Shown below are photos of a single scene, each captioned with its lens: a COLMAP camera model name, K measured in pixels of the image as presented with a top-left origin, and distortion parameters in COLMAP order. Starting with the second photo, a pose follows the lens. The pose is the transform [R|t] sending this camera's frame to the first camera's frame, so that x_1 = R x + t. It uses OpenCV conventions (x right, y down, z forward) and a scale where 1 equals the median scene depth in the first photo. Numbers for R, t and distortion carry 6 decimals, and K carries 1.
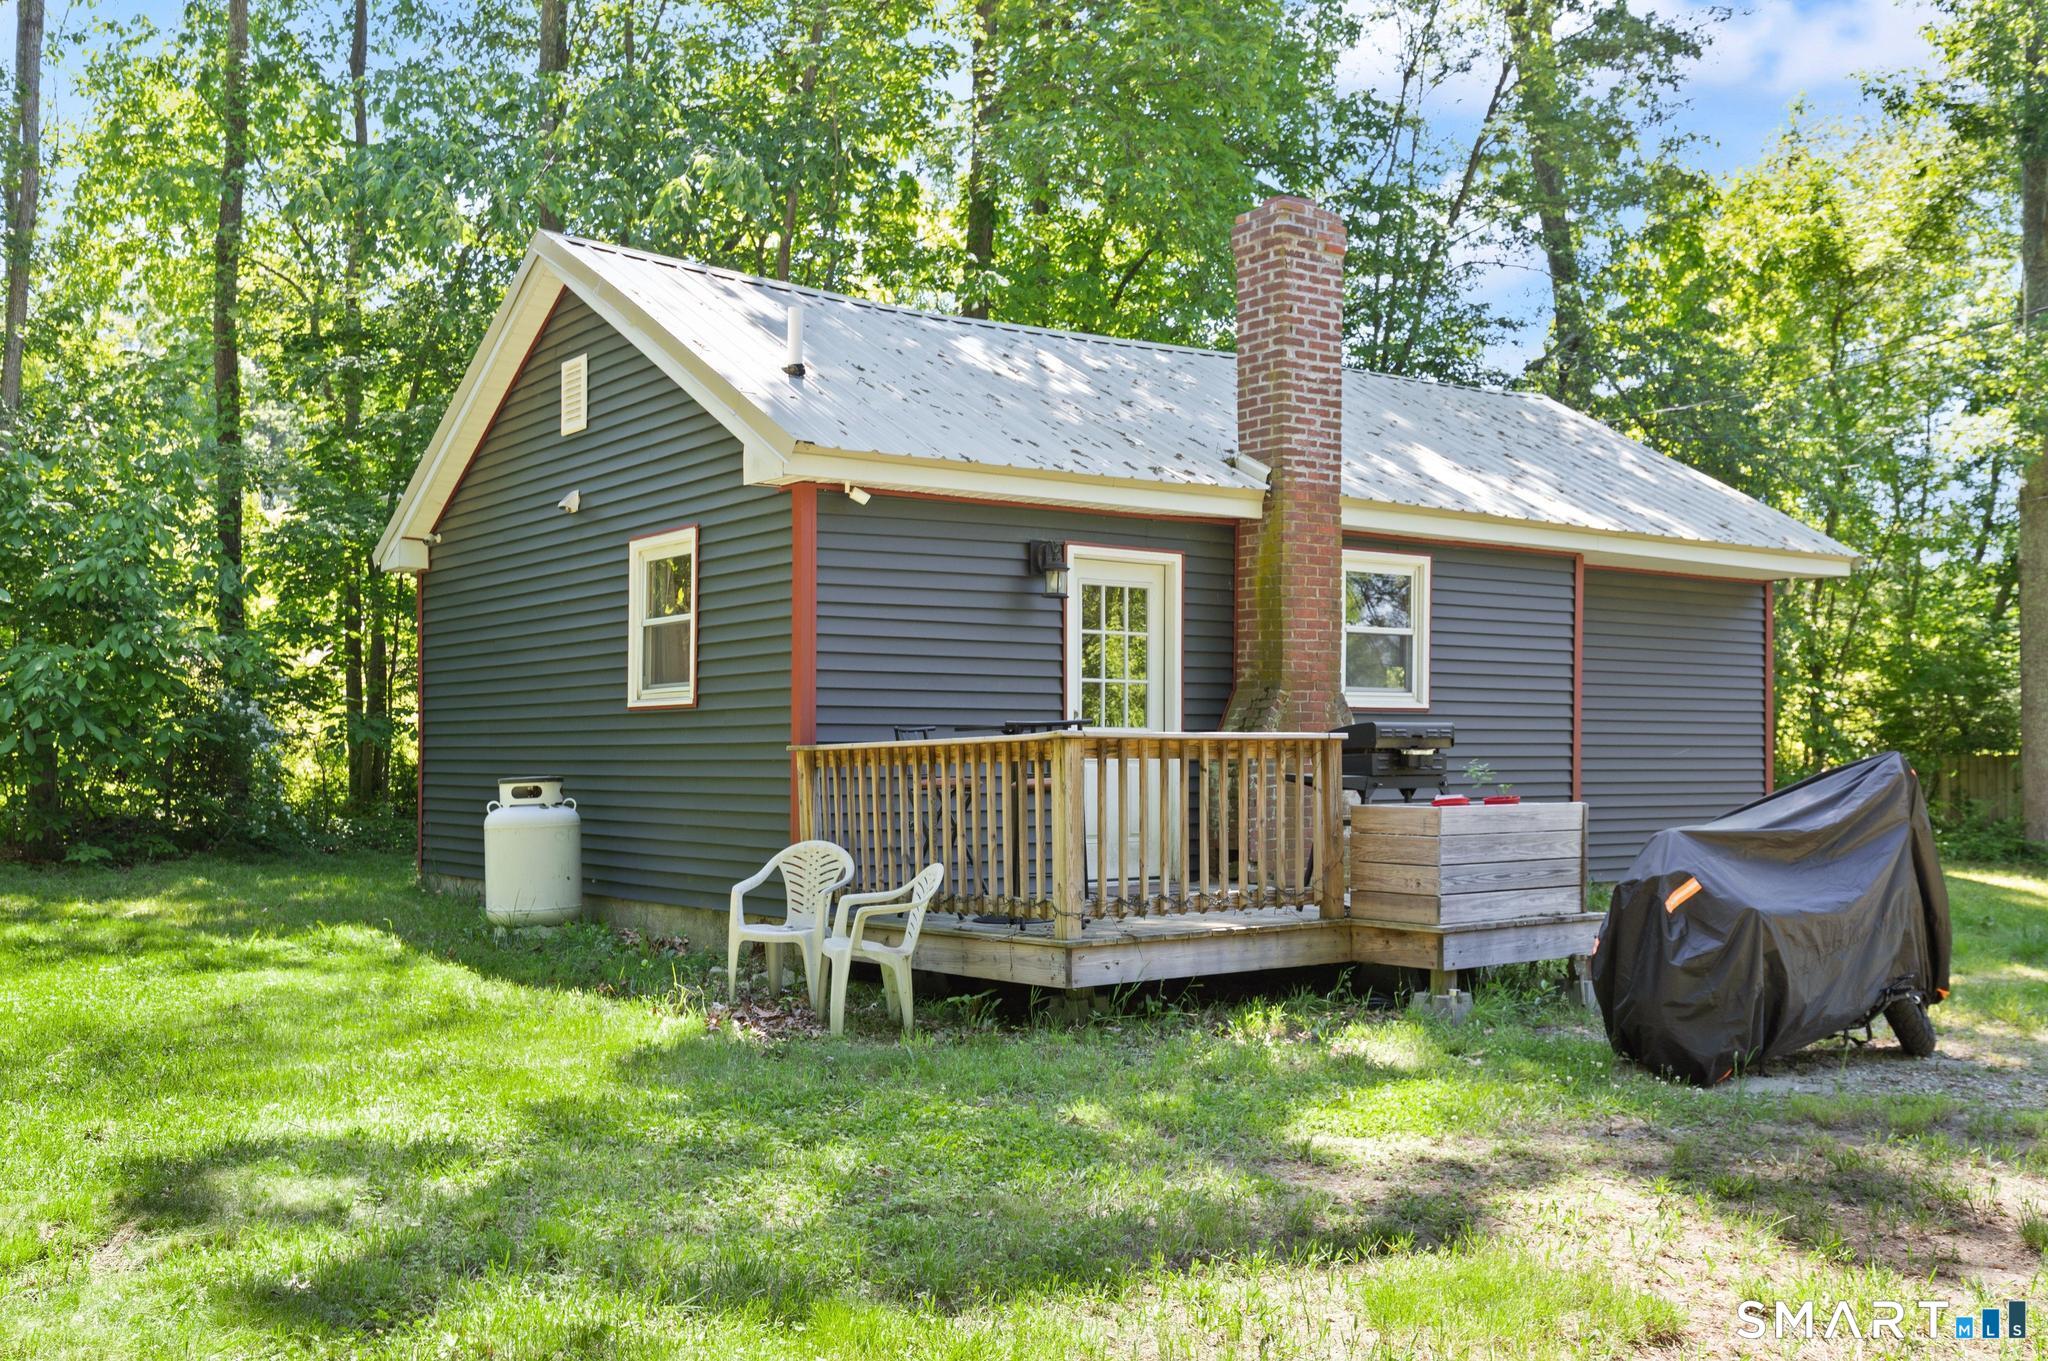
lens RADIAL K [[1839.9, 0, 1175.2], [0, 1839.9, 678.3], [0, 0, 1]] dist [-0.000709, 0.001005]
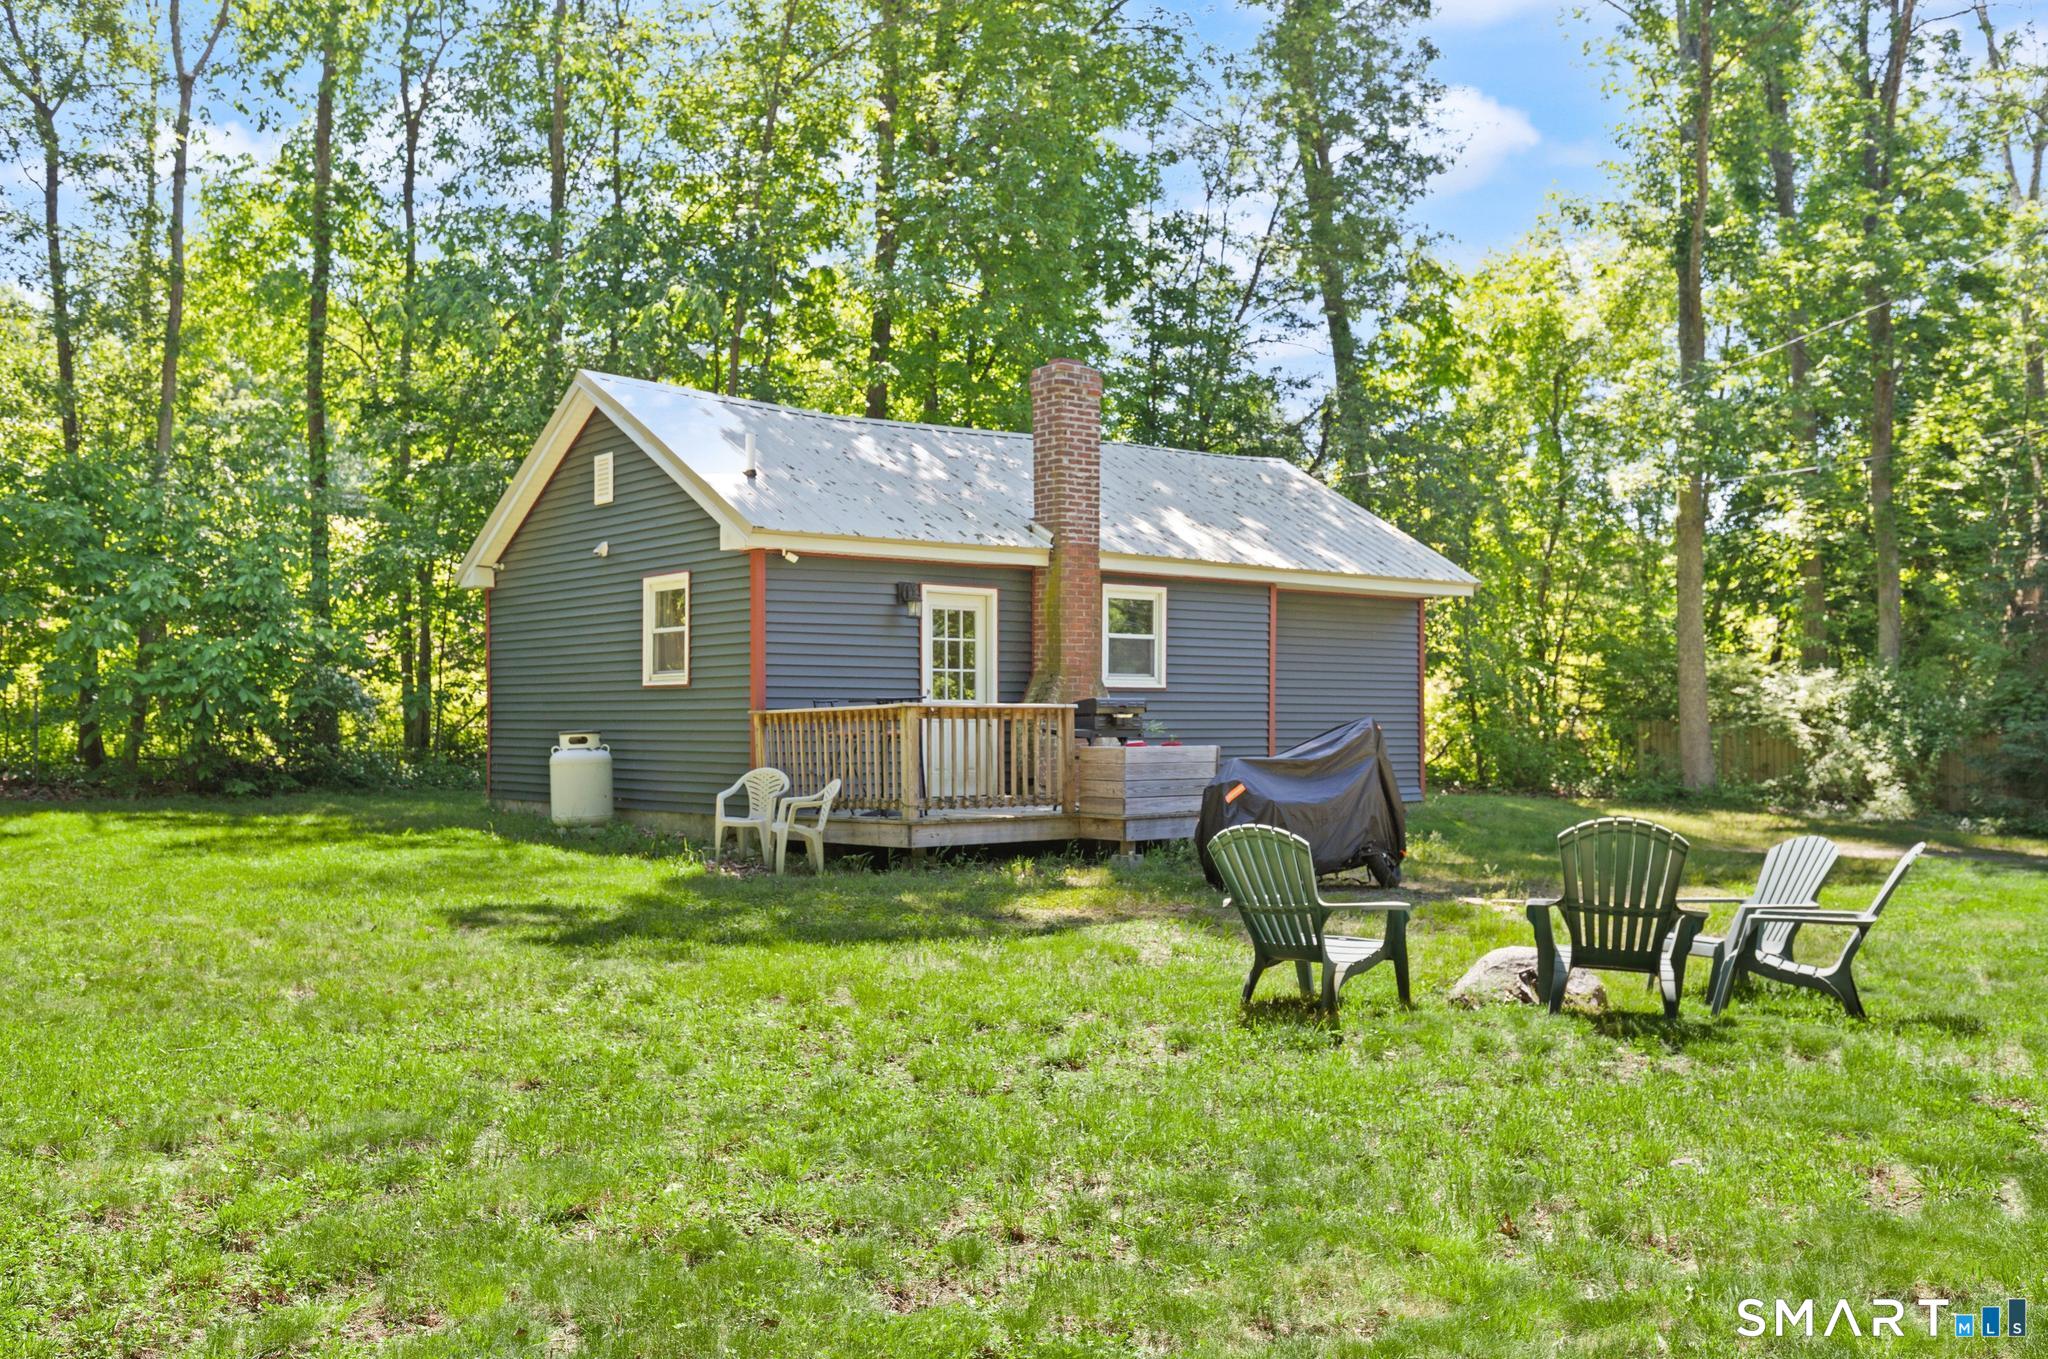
lens RADIAL K [[1828.5, 0, 1024.6], [0, 1828.5, 728.9], [0, 0, 1]] dist [0.005371, -0.000489]
pose [[0.999010, 0.003399, -0.044366, 0.093586], [-0.001371, 0.998956, 0.045657, -0.019270], [0.044475, -0.045551, 0.997971, -0.537429]]
